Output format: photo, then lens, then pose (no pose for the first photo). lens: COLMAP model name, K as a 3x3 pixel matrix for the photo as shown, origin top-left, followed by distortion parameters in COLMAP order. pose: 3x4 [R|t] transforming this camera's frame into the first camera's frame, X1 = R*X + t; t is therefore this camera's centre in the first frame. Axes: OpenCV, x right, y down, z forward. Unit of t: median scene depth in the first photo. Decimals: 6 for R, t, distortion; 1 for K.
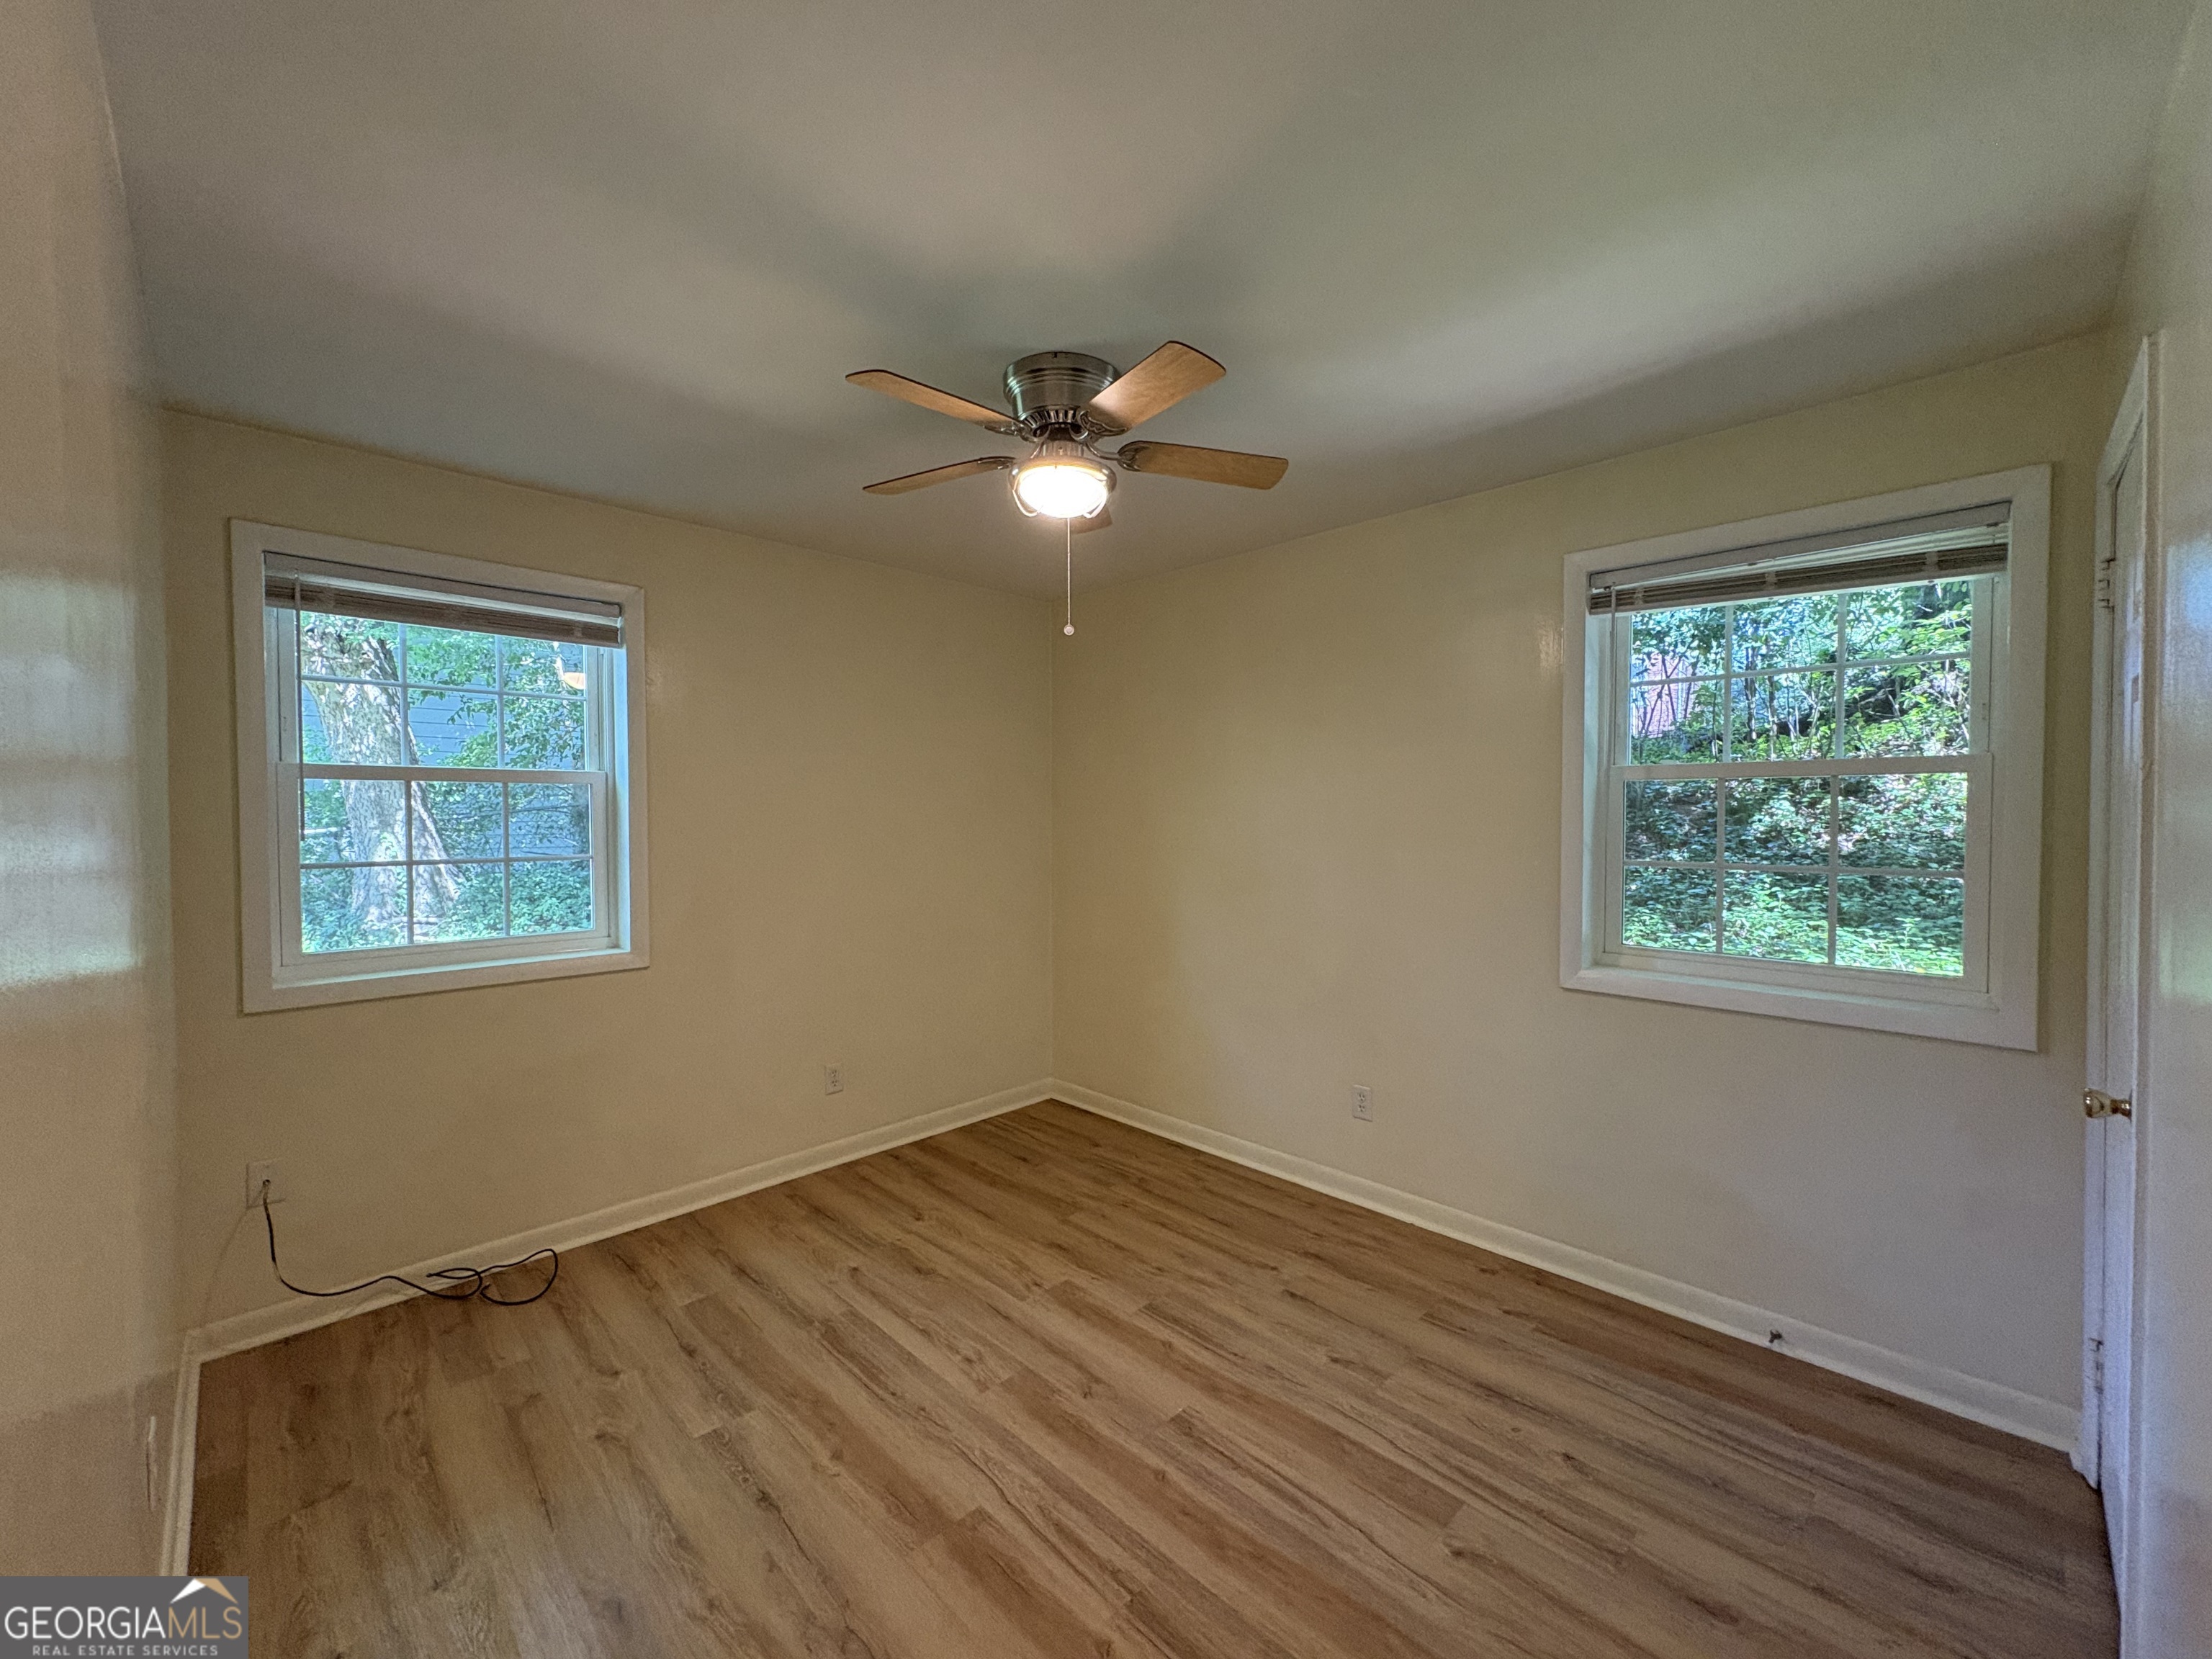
lens RADIAL K [[874.5, 0, 1116.3], [0, 874.5, 820.0], [0, 0, 1]] dist [0.000948, -0.000233]
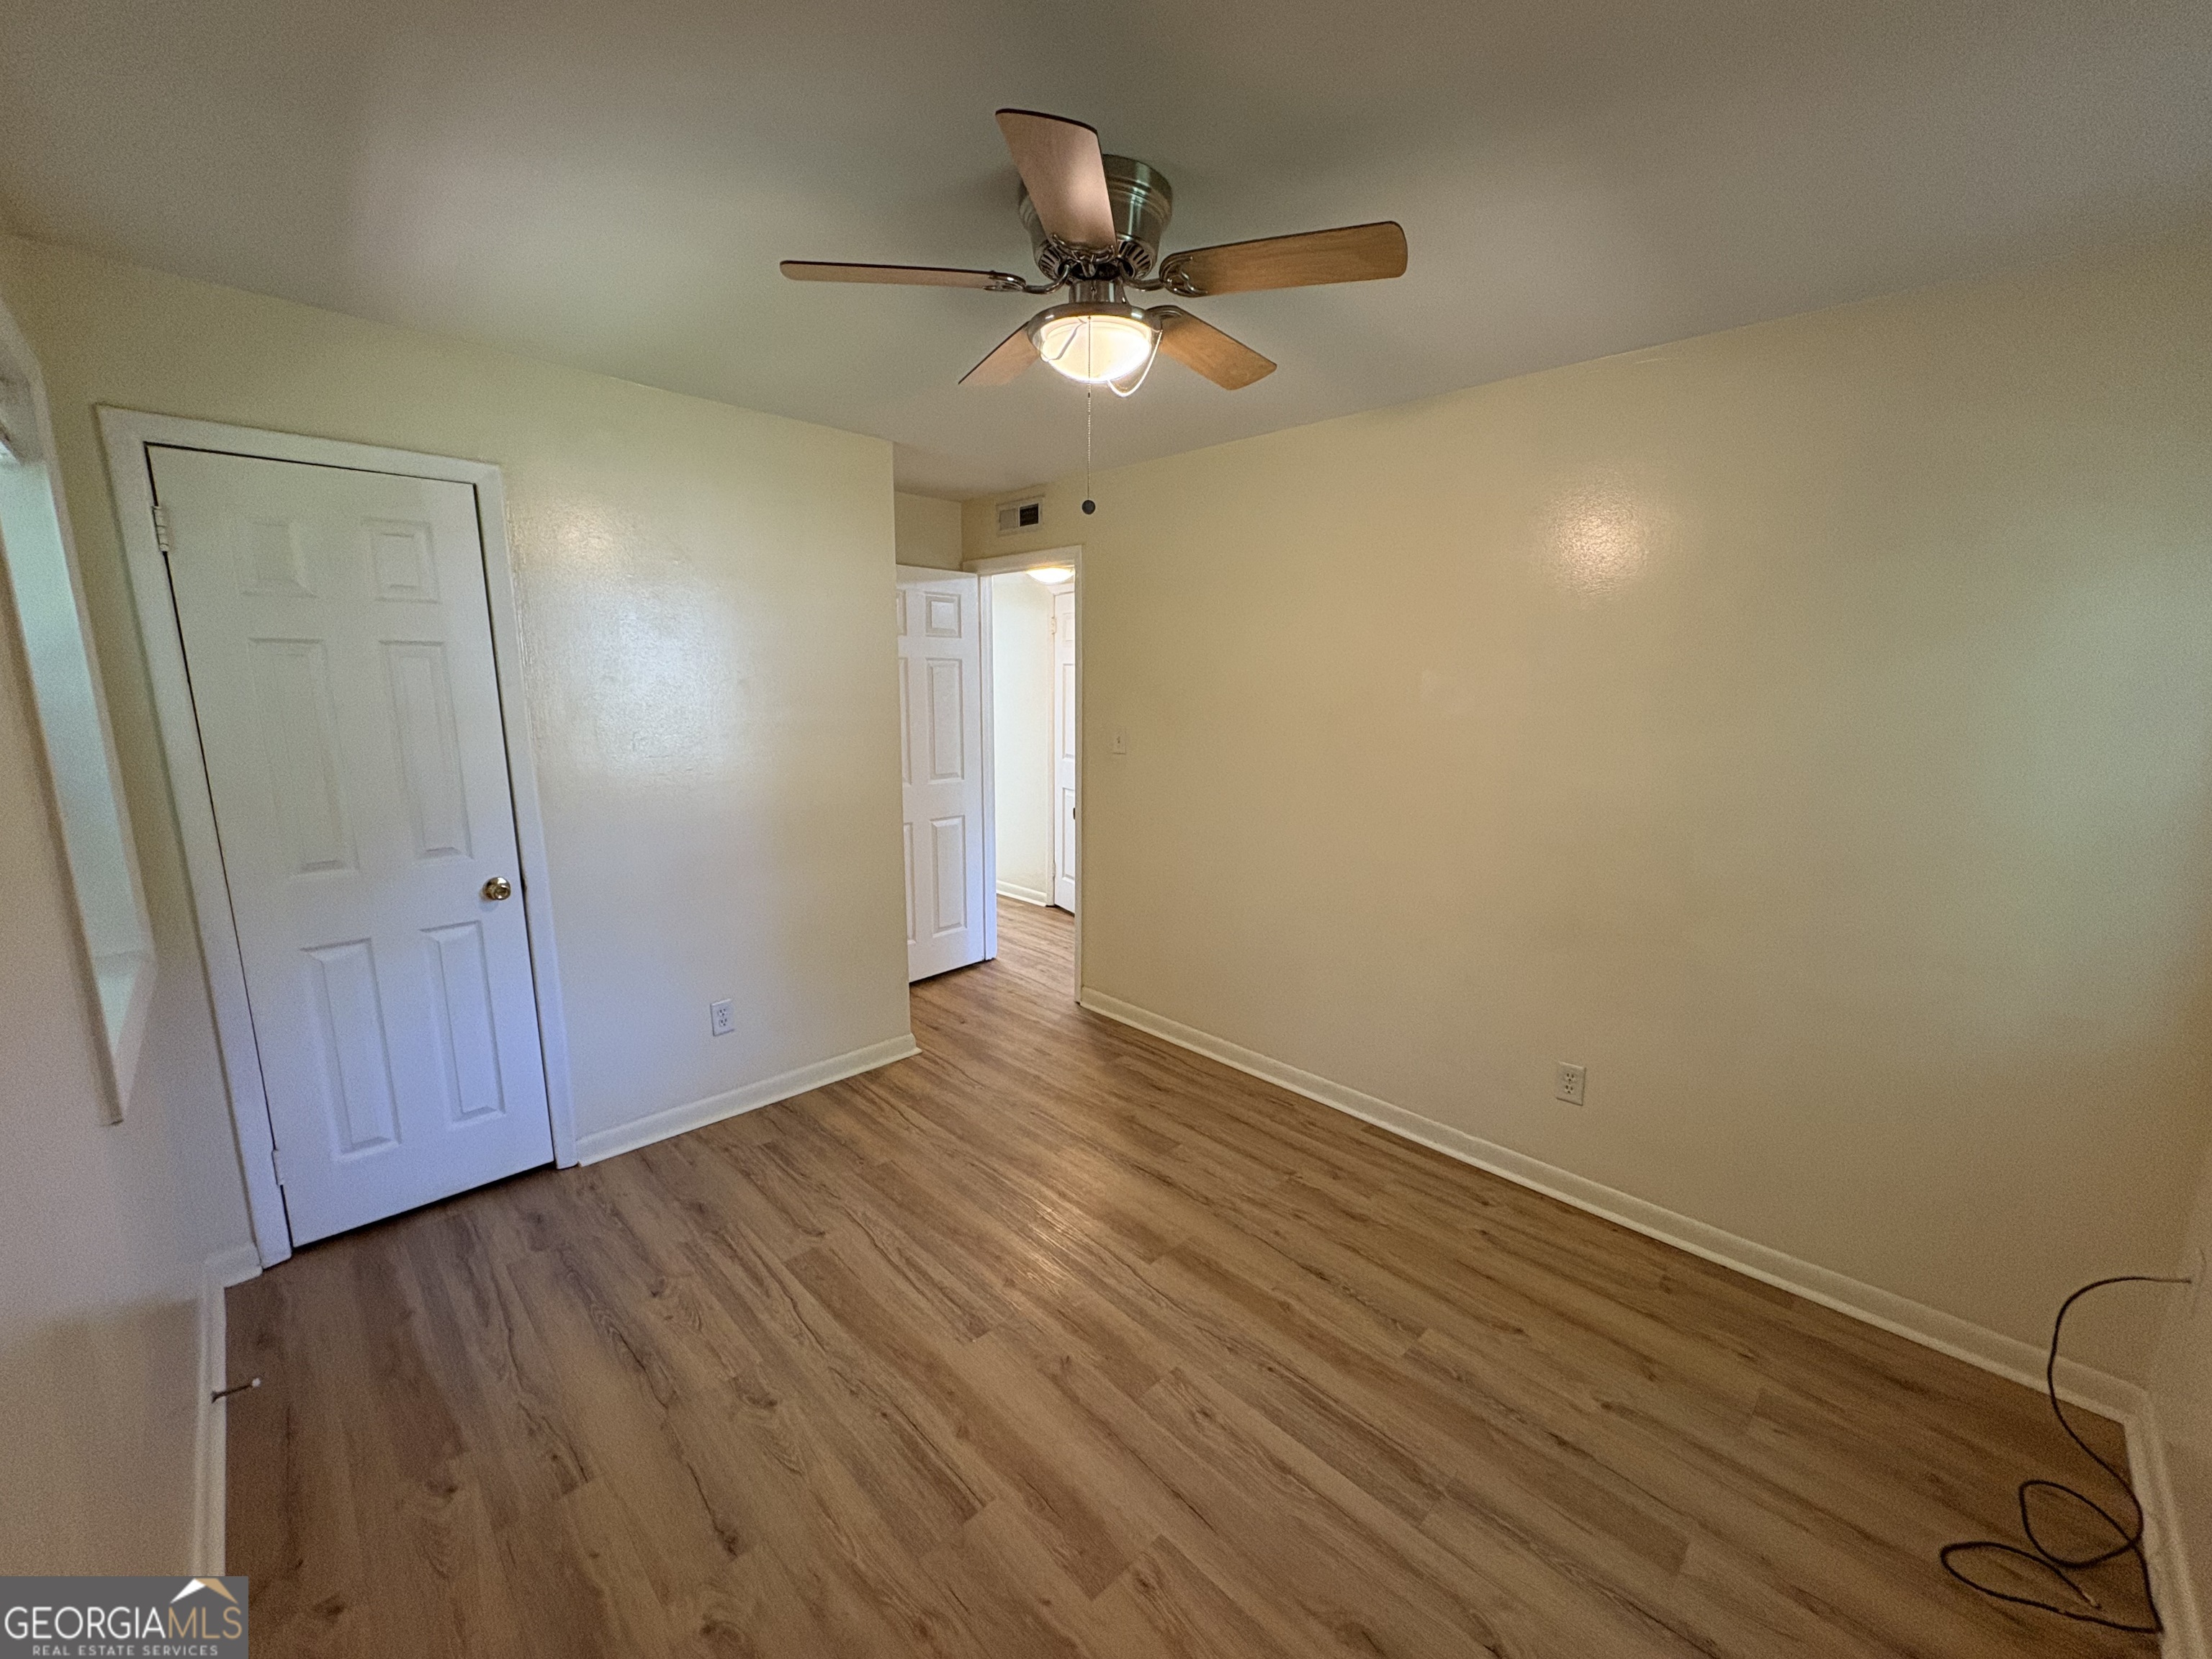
lens RADIAL K [[874.5, 0, 1116.3], [0, 874.5, 834.2], [0, 0, 1]] dist [0.000948, -0.000233]
pose [[-0.999981, -0.006058, -0.000804, -0.082390], [-0.006101, 0.981838, 0.189624, -0.089508], [-0.000360, 0.189626, -0.981856, 1.795289]]
